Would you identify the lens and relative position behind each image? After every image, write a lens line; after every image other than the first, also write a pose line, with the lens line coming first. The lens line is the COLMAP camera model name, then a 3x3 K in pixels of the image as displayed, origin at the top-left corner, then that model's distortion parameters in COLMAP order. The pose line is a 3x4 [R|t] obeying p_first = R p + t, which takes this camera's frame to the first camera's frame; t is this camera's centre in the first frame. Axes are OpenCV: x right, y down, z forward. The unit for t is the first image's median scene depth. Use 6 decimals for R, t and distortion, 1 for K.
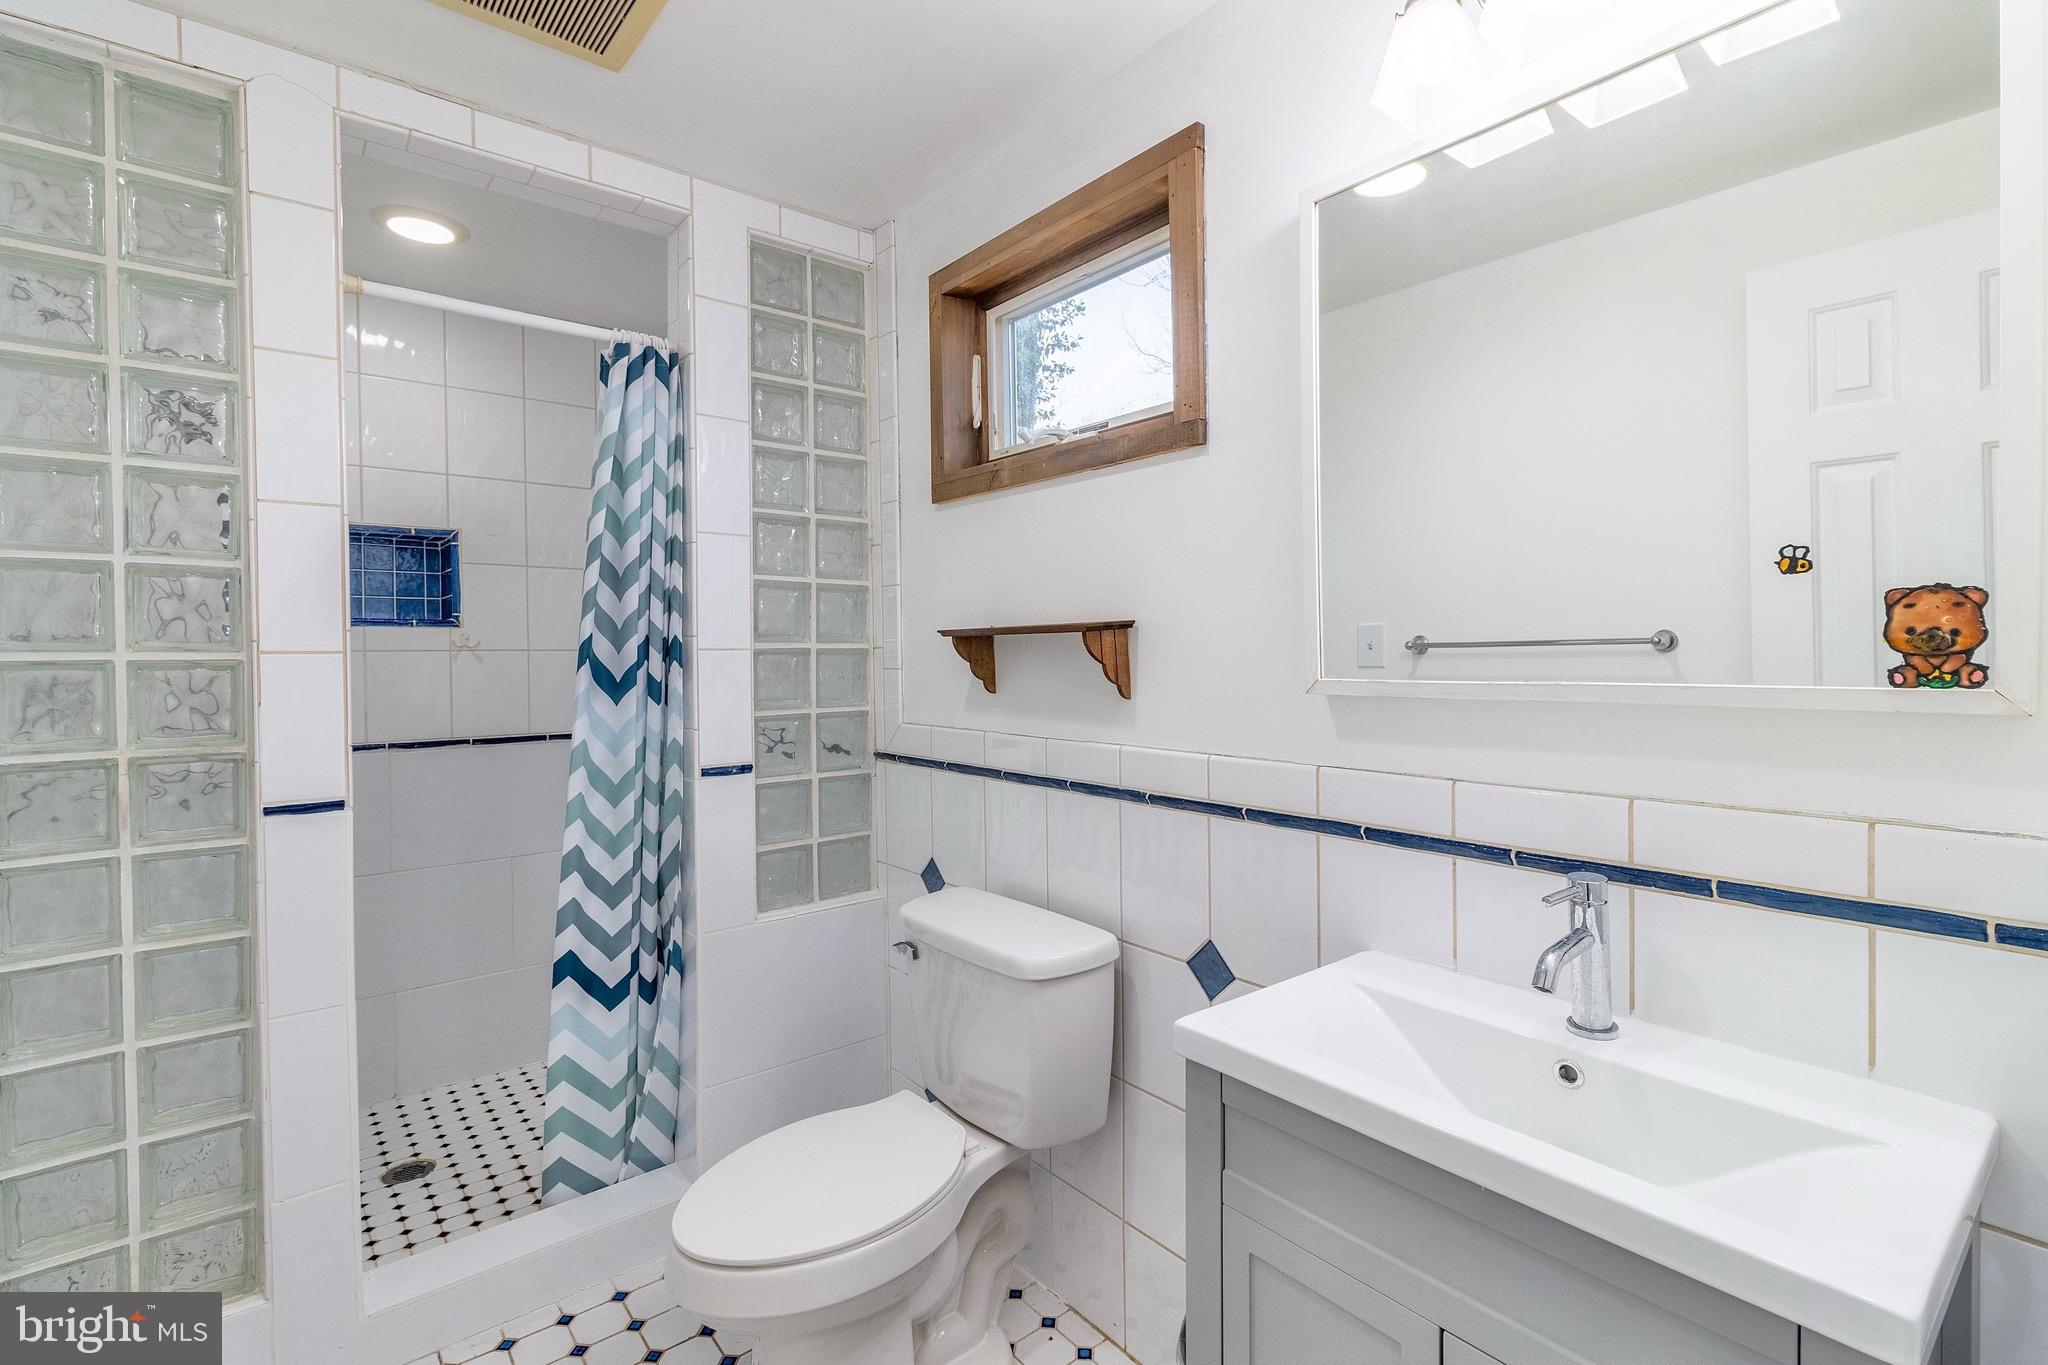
lens RADIAL K [[945.7, 0, 1033.0], [0, 945.7, 668.8], [0, 0, 1]] dist [0.003286, -0.000037]
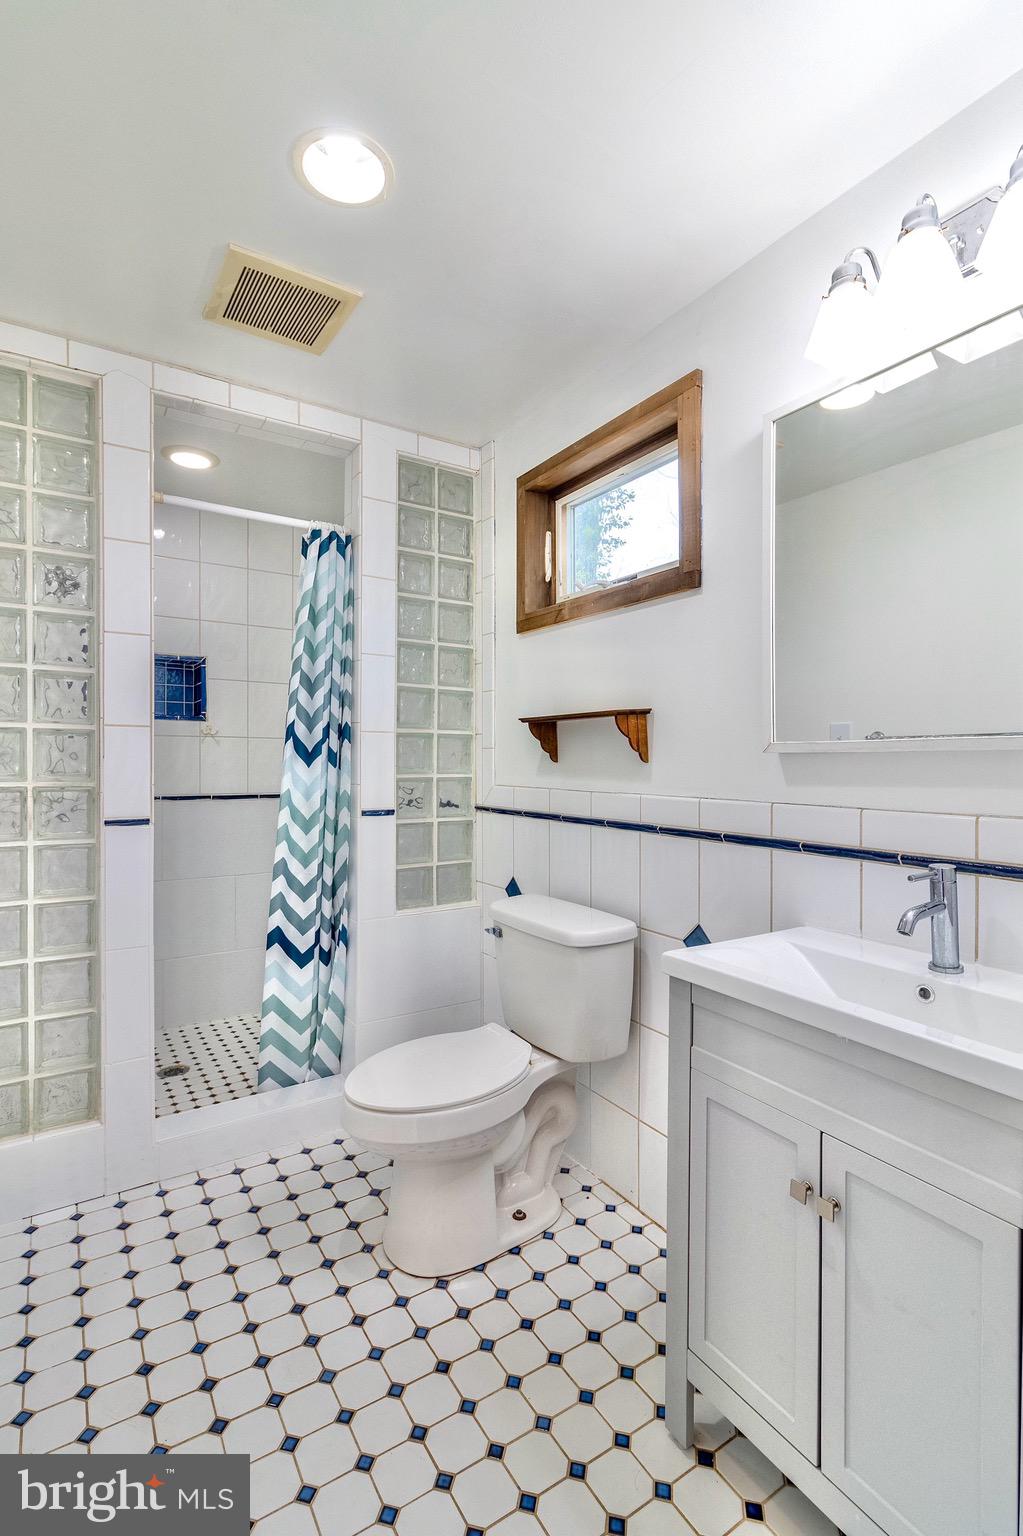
lens RADIAL K [[709.3, 0, 506.3], [0, 709.3, 768.6], [0, 0, 1]] dist [0.003286, -0.000037]
pose [[0.992274, 0.014684, -0.123193, 0.019491], [-0.014724, 0.999891, 0.000583, 0.041463], [0.123189, 0.001236, 0.992383, -0.112363]]
